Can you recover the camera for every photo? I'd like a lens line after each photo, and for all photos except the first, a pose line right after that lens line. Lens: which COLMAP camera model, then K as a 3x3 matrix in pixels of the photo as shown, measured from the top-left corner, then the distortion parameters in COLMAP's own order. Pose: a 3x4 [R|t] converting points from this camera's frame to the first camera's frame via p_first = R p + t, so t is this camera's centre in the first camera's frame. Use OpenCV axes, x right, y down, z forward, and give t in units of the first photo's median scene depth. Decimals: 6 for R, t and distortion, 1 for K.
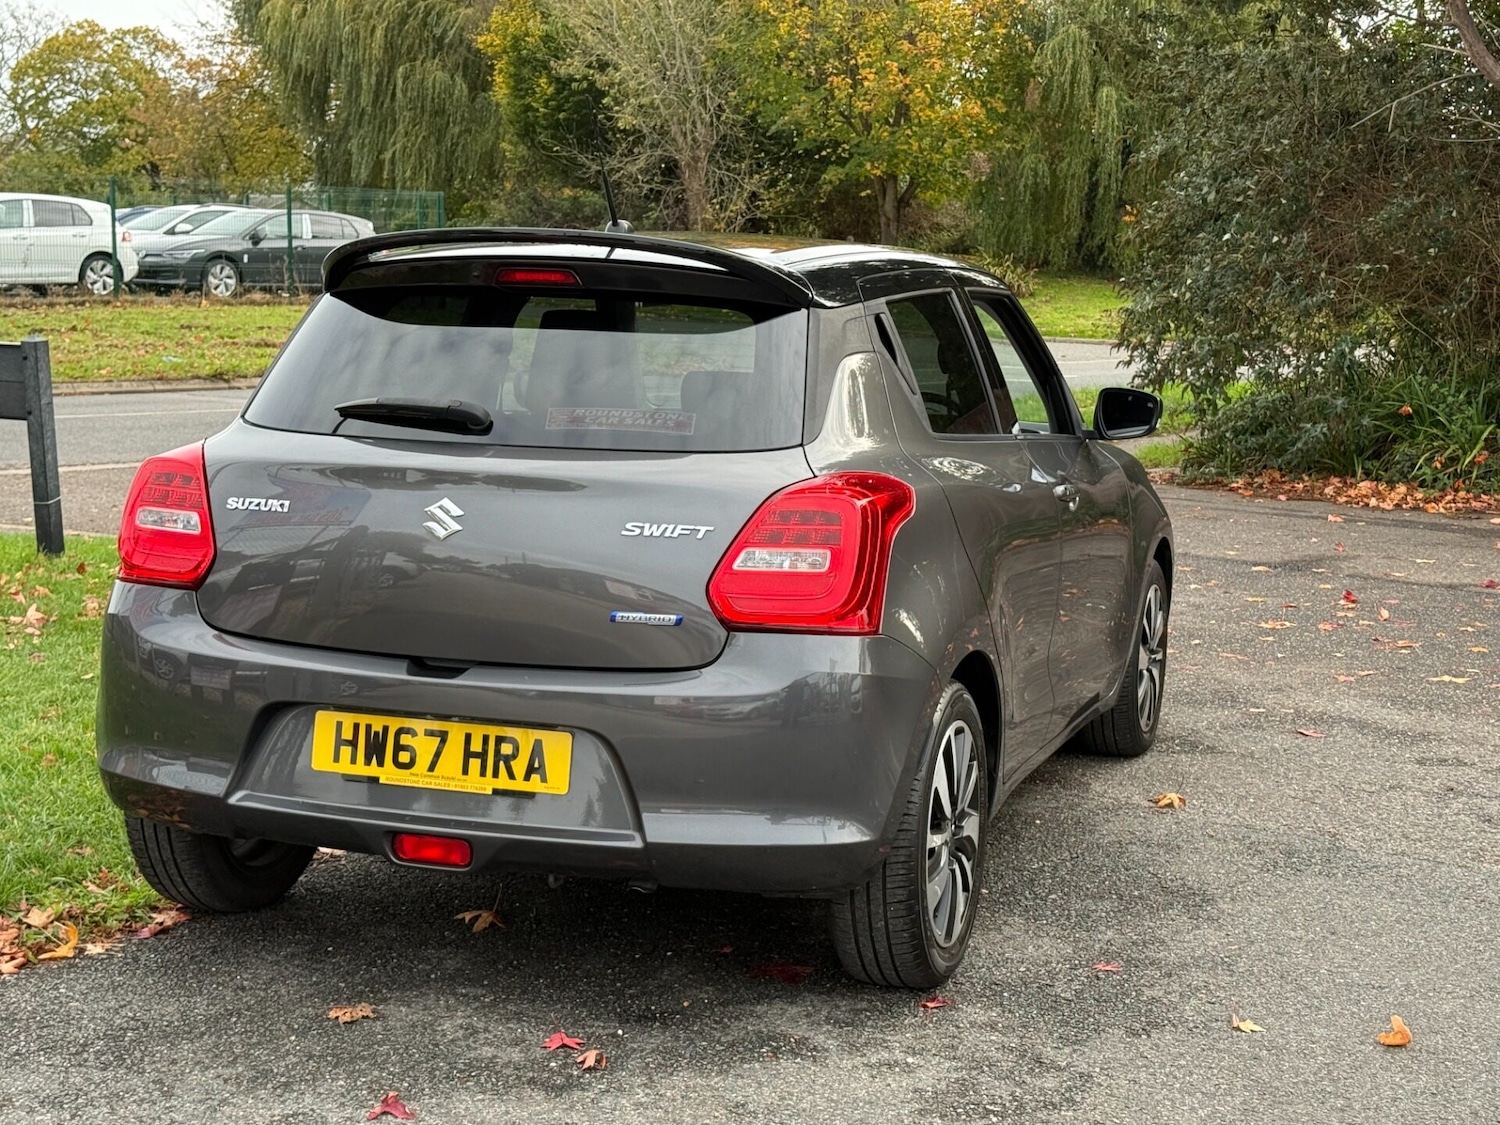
lens RADIAL K [[2219.9, 0, 750.0], [0, 2219.9, 562.5], [0, 0, 1]] dist [0.211890, -0.475834]
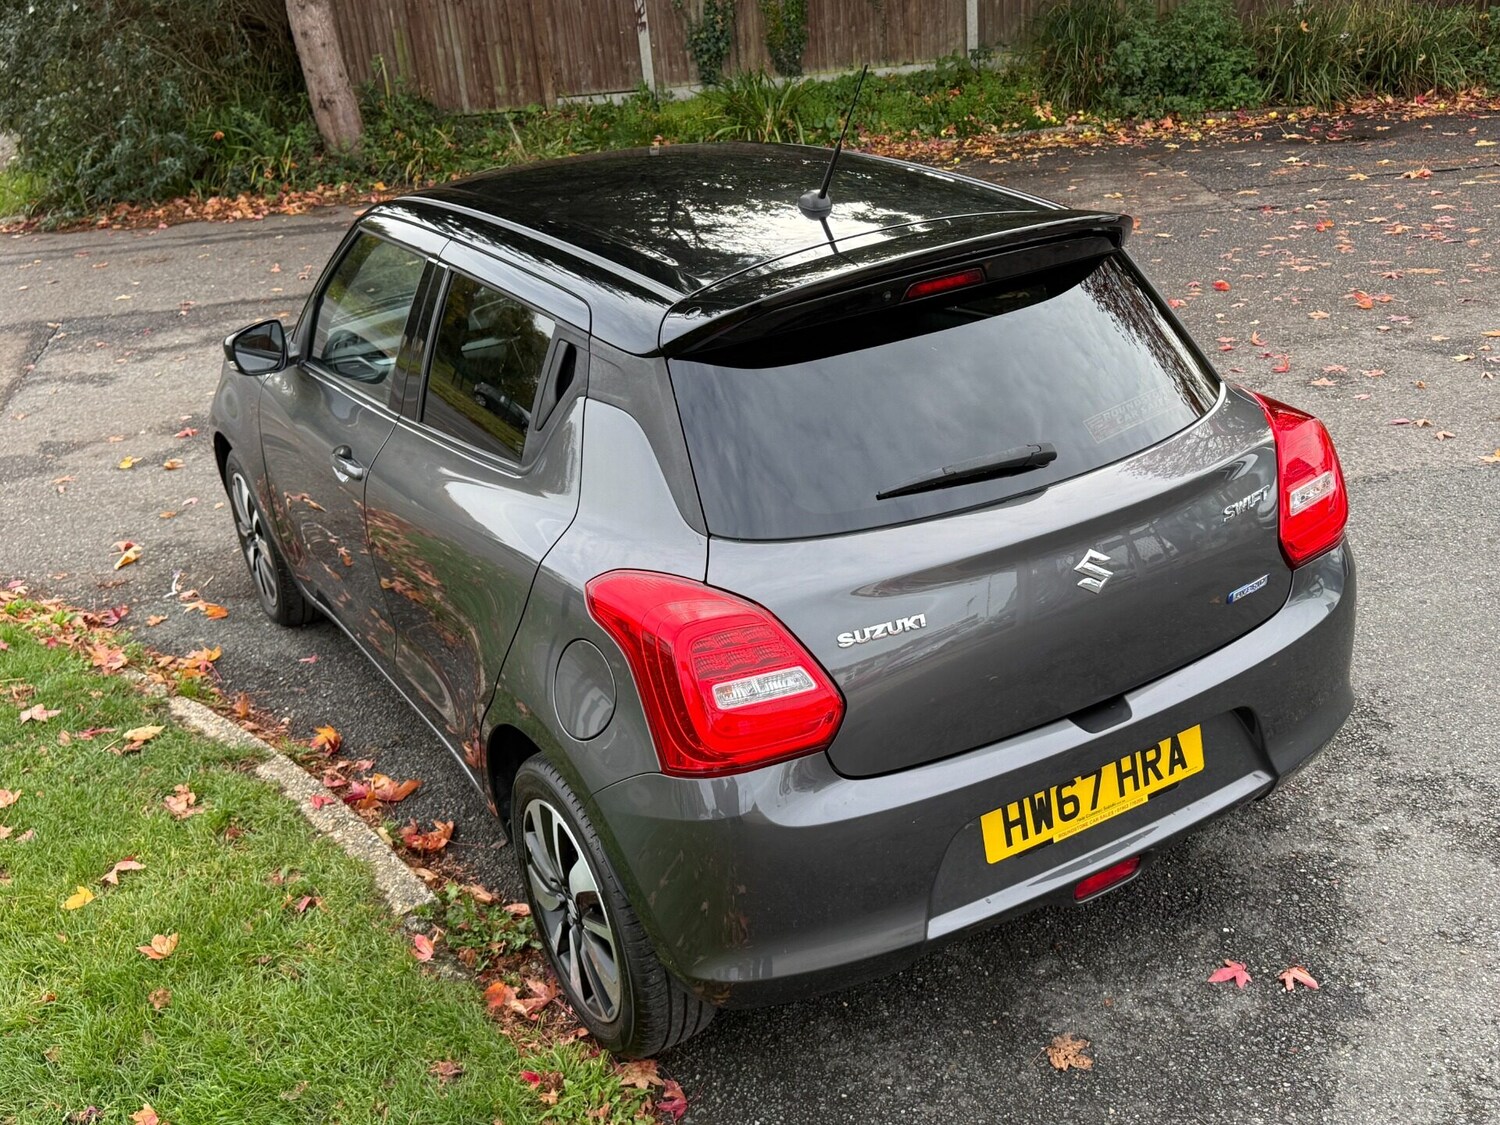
lens RADIAL K [[1501.0, 0, 750.0], [0, 1501.0, 562.5], [0, 0, 1]] dist [0.097609, -0.179506]
pose [[0.644669, -0.373461, 0.667030, -0.640005], [0.193052, 0.923800, 0.330643, -0.255626], [-0.739684, -0.084383, 0.667643, 0.665212]]
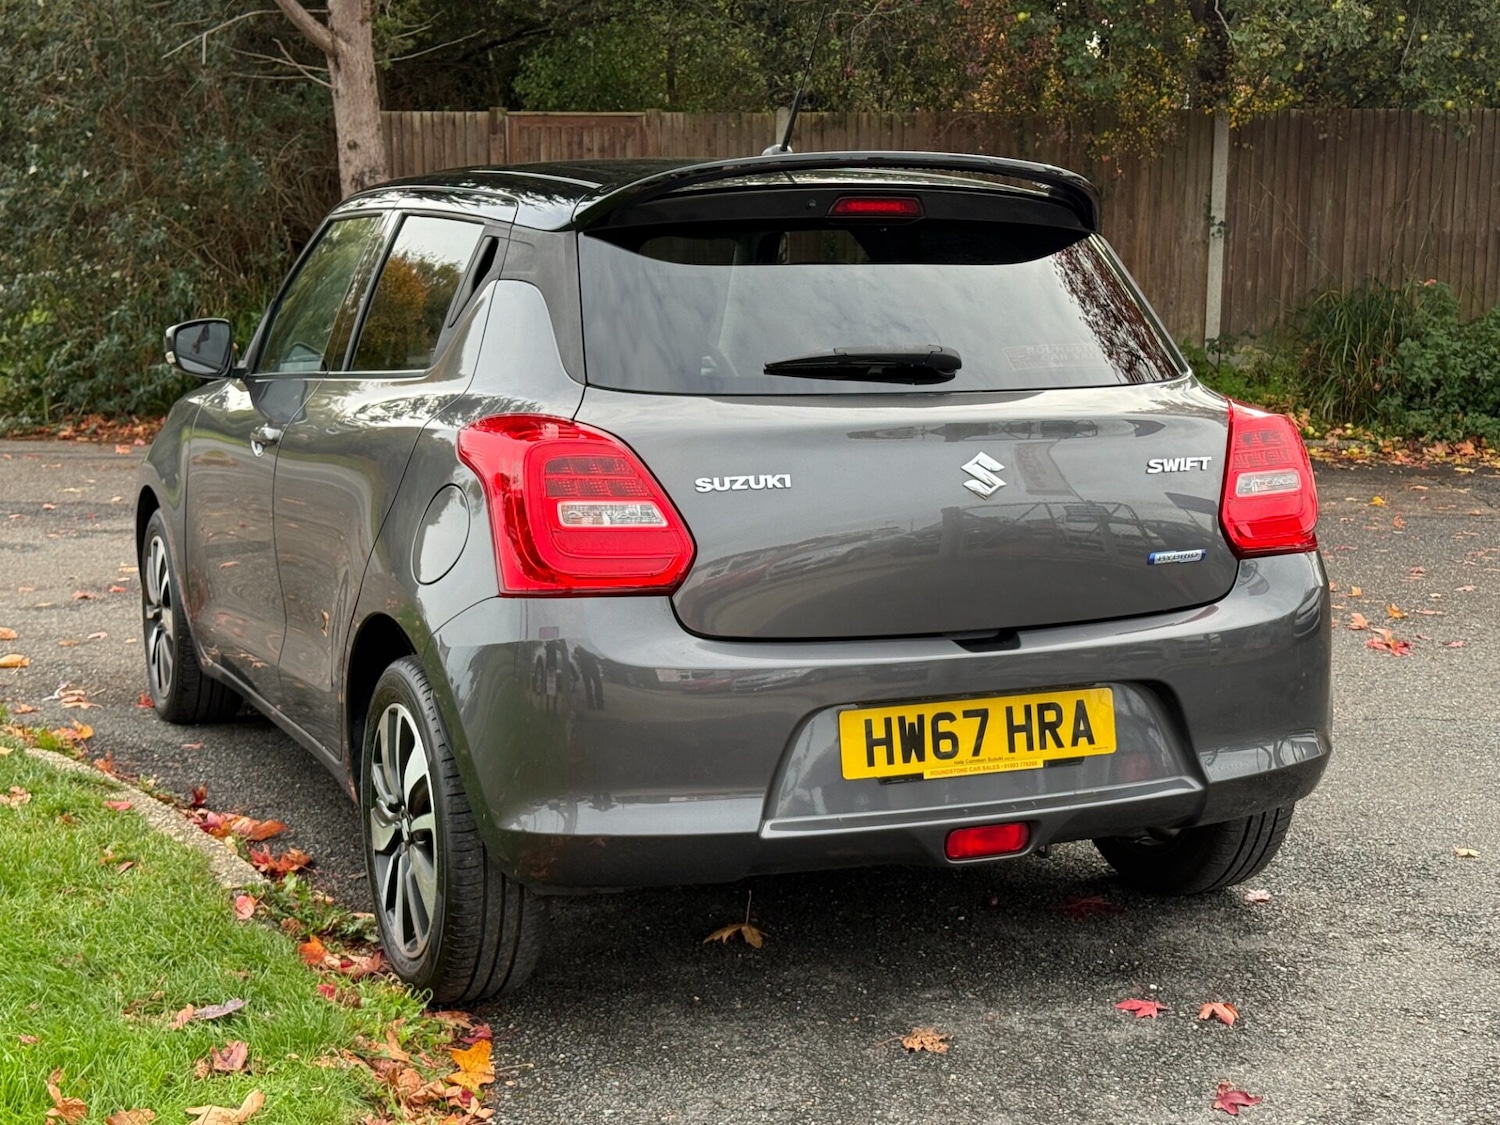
lens RADIAL K [[2237.6, 0, 725.3], [0, 2237.6, 554.5], [0, 0, 1]] dist [0.095217, 0.060846]
pose [[0.739099, -0.112999, 0.664051, -0.801018], [0.098140, 0.993374, 0.059807, -0.050952], [-0.666409, 0.020967, 0.745292, 0.384212]]
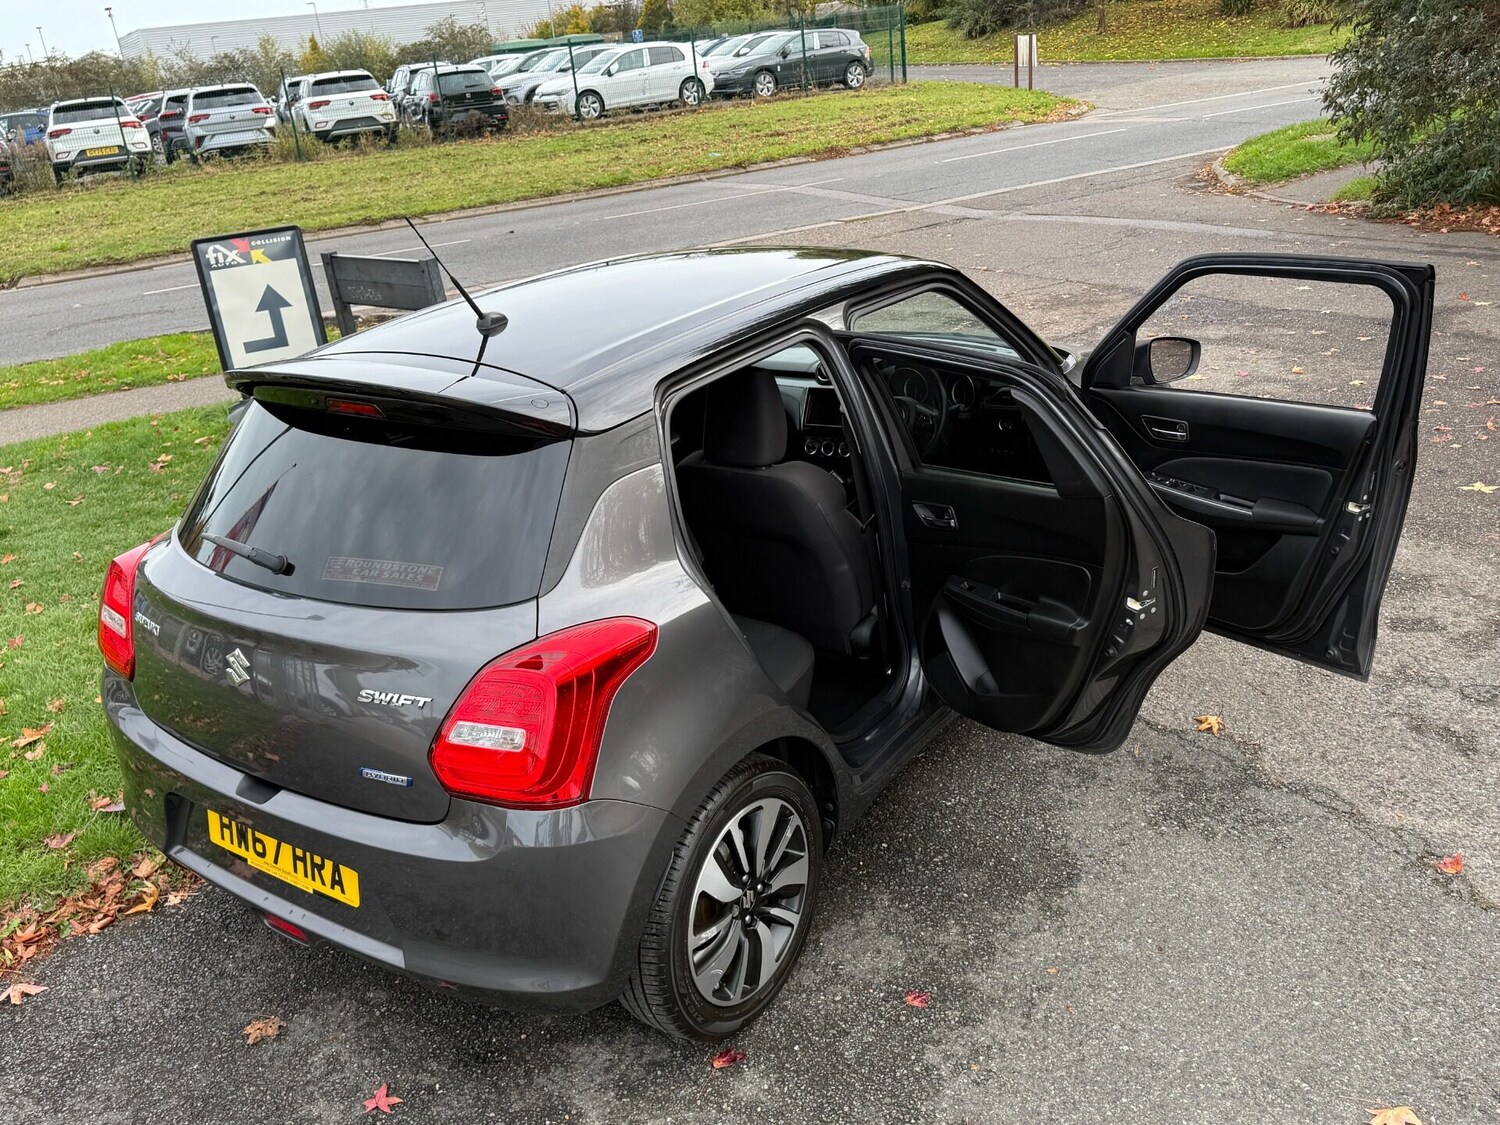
lens RADIAL K [[1282.0, 0, 748.5], [0, 1282.0, 545.2], [0, 0, 1]] dist [0.192710, -0.406385]
pose [[0.952721, 0.001203, -0.303845, 0.297477], [0.073167, 0.969658, 0.233258, -0.207487], [0.294907, -0.244461, 0.923726, 0.473405]]
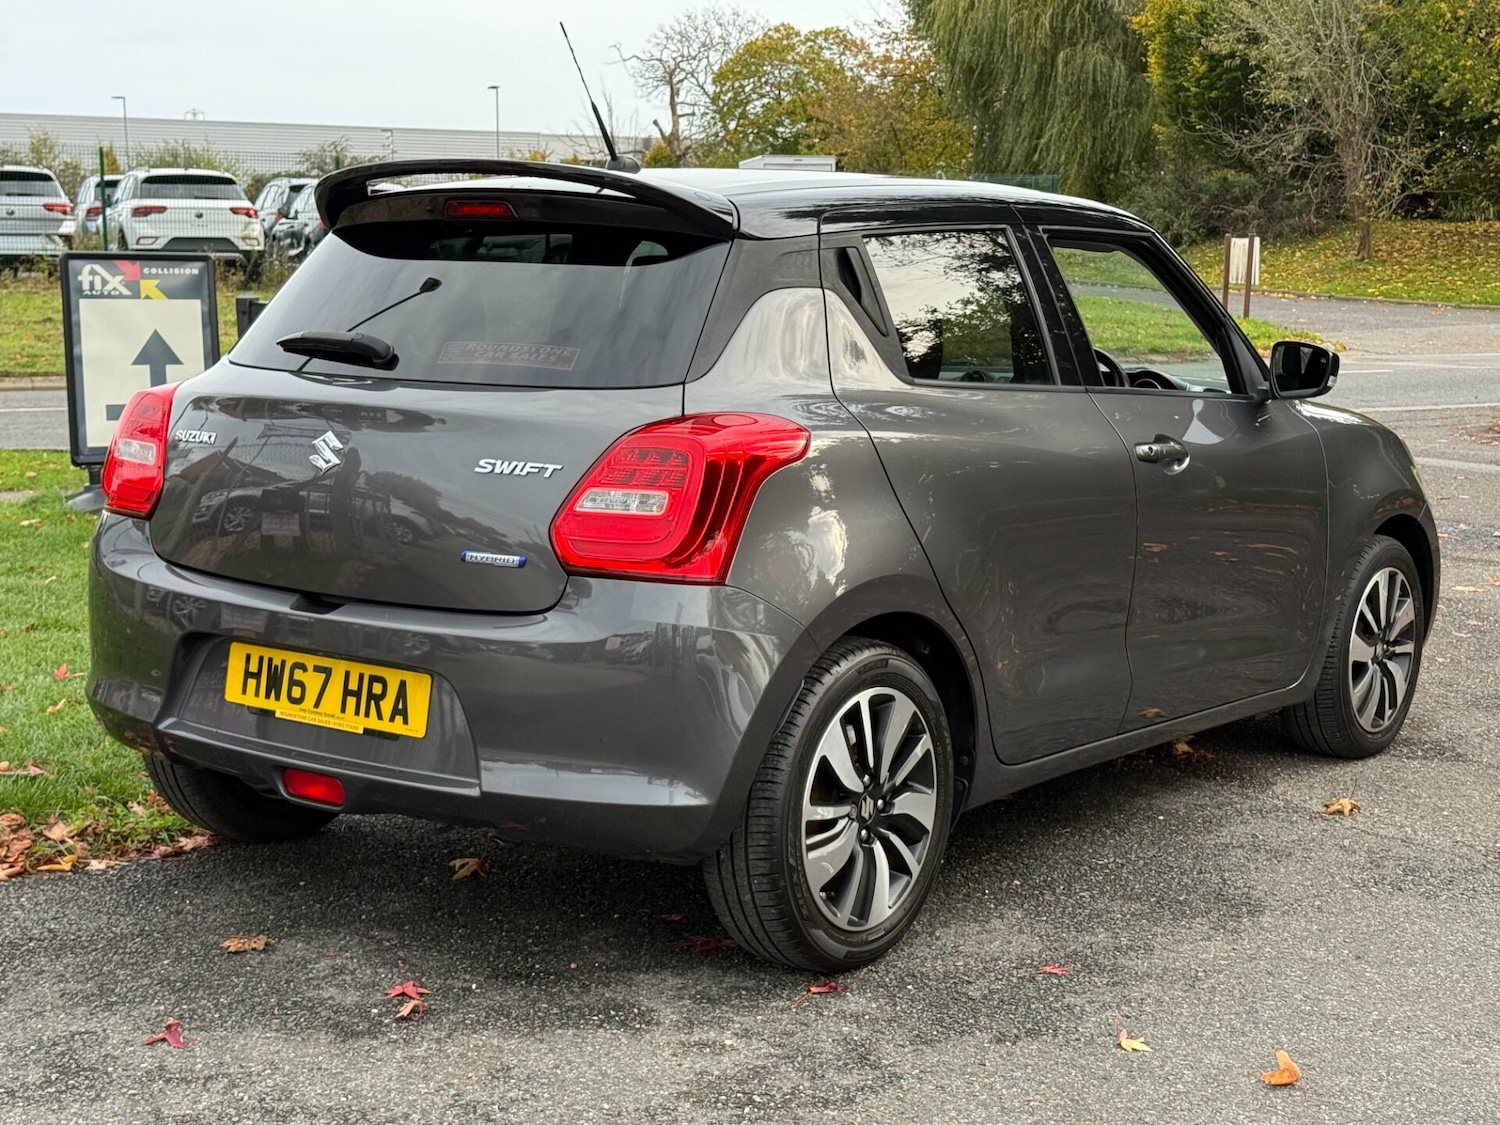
lens RADIAL K [[2219.9, 0, 750.0], [0, 2219.9, 562.5], [0, 0, 1]] dist [0.211890, -0.475834]
pose [[0.952848, 0.035350, -0.301381, 0.333106], [-0.034074, 0.999374, 0.009492, 0.012992], [0.301527, 0.001225, 0.953457, 0.109677]]
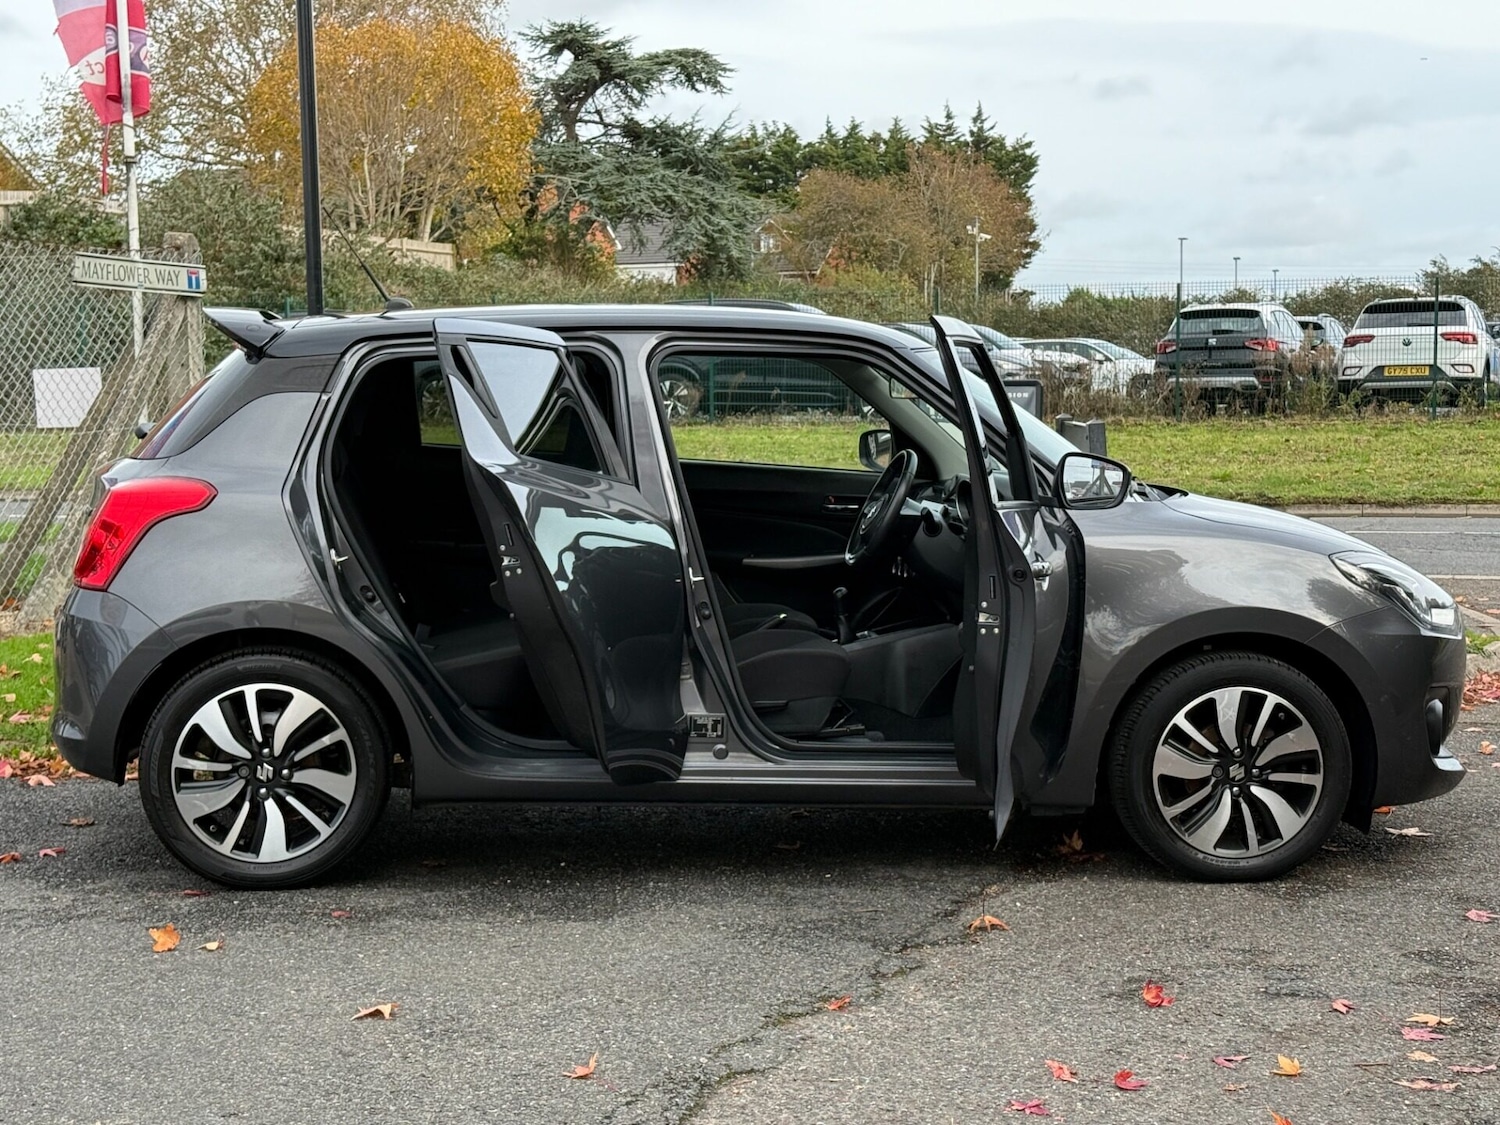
lens RADIAL K [[2356.7, 0, 750.0], [0, 2356.7, 562.5], [0, 0, 1]] dist [0.130156, -0.068327]
pose [[0.417262, 0.055134, -0.907112, 1.472014], [-0.110152, 0.993867, 0.009739, -0.040792], [0.902086, 0.095856, 0.420776, 0.707676]]
